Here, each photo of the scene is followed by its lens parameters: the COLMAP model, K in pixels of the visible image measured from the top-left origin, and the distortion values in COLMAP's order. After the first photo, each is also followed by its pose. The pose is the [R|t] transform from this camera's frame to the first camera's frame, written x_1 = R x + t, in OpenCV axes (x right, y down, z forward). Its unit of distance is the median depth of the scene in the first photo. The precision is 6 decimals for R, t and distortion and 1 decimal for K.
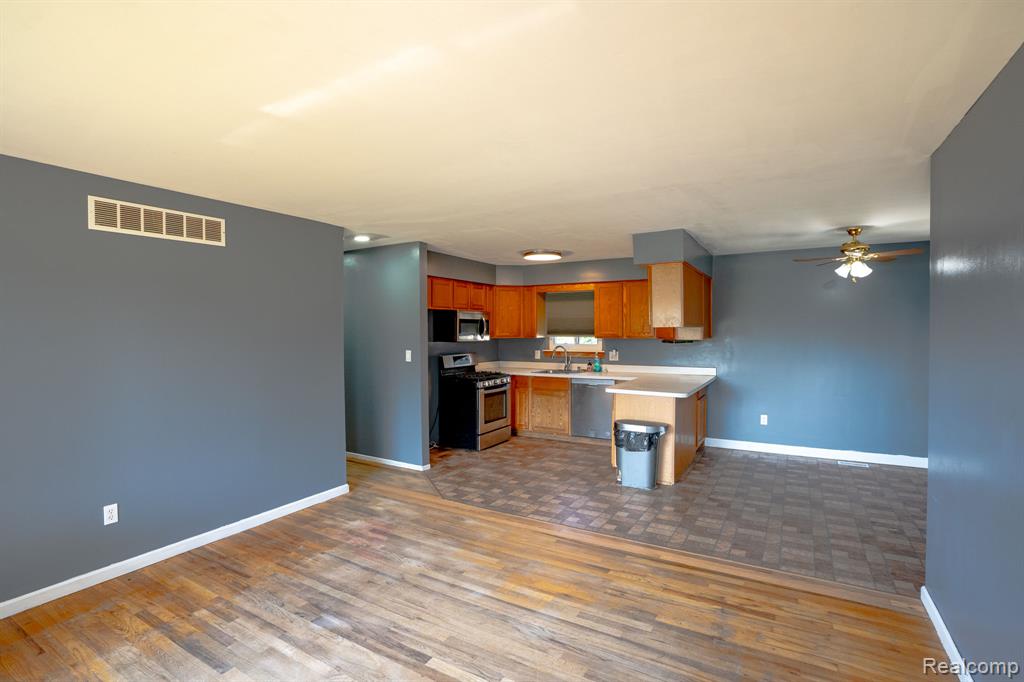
lens RADIAL K [[485.1, 0, 510.2], [0, 485.1, 342.0], [0, 0, 1]] dist [-0.070461, 0.030160]
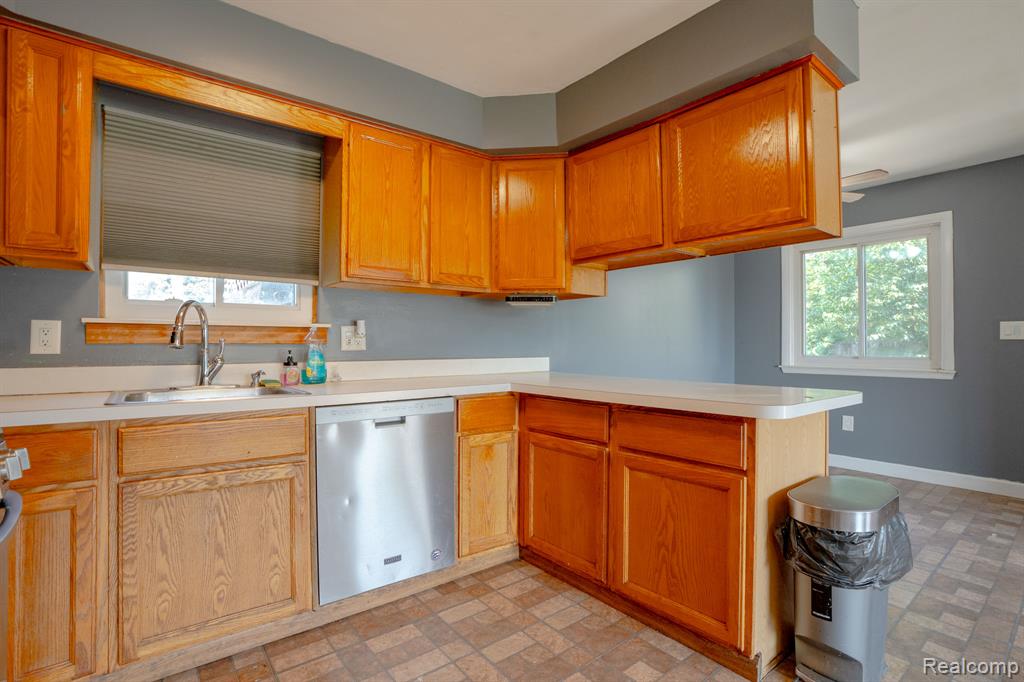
lens RADIAL K [[490.5, 0, 512.0], [0, 490.5, 341.0], [0, 0, 1]] dist [-0.072700, 0.024735]
pose [[0.352155, 0.012192, 0.935862, -0.146364], [0.020855, 0.999565, -0.020869, 0.067197], [-0.935709, 0.026866, 0.351748, 1.201595]]
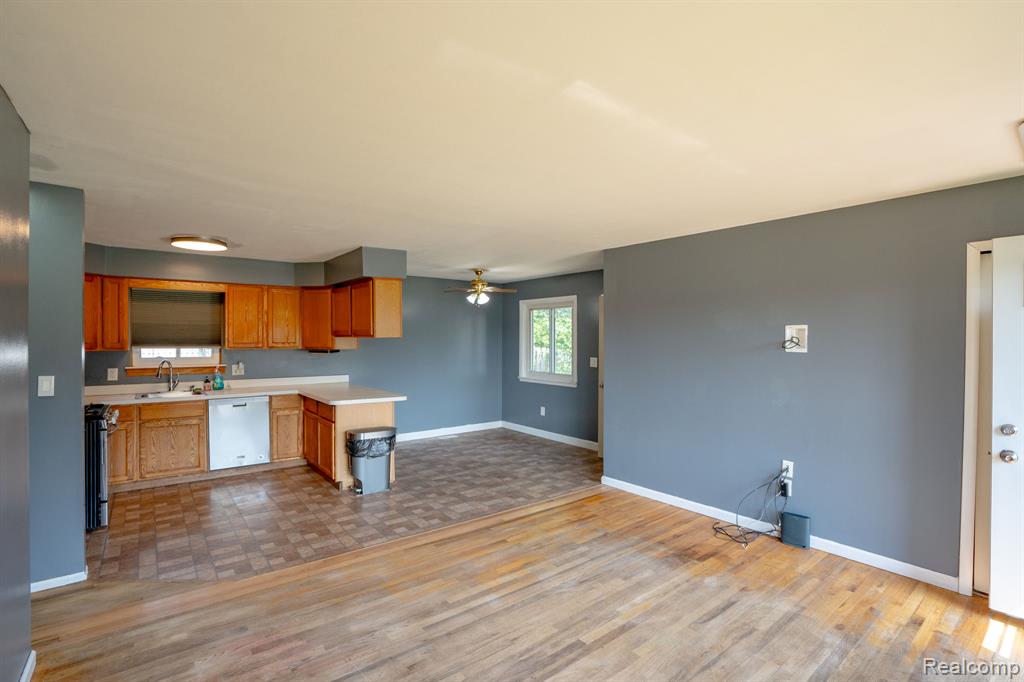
lens RADIAL K [[485.1, 0, 510.2], [0, 485.1, 342.0], [0, 0, 1]] dist [-0.070461, 0.030160]
pose [[0.358699, 0.000390, 0.933453, -0.641073], [0.019772, 0.999772, -0.008016, -0.005938], [-0.933244, 0.021331, 0.358609, 0.383444]]
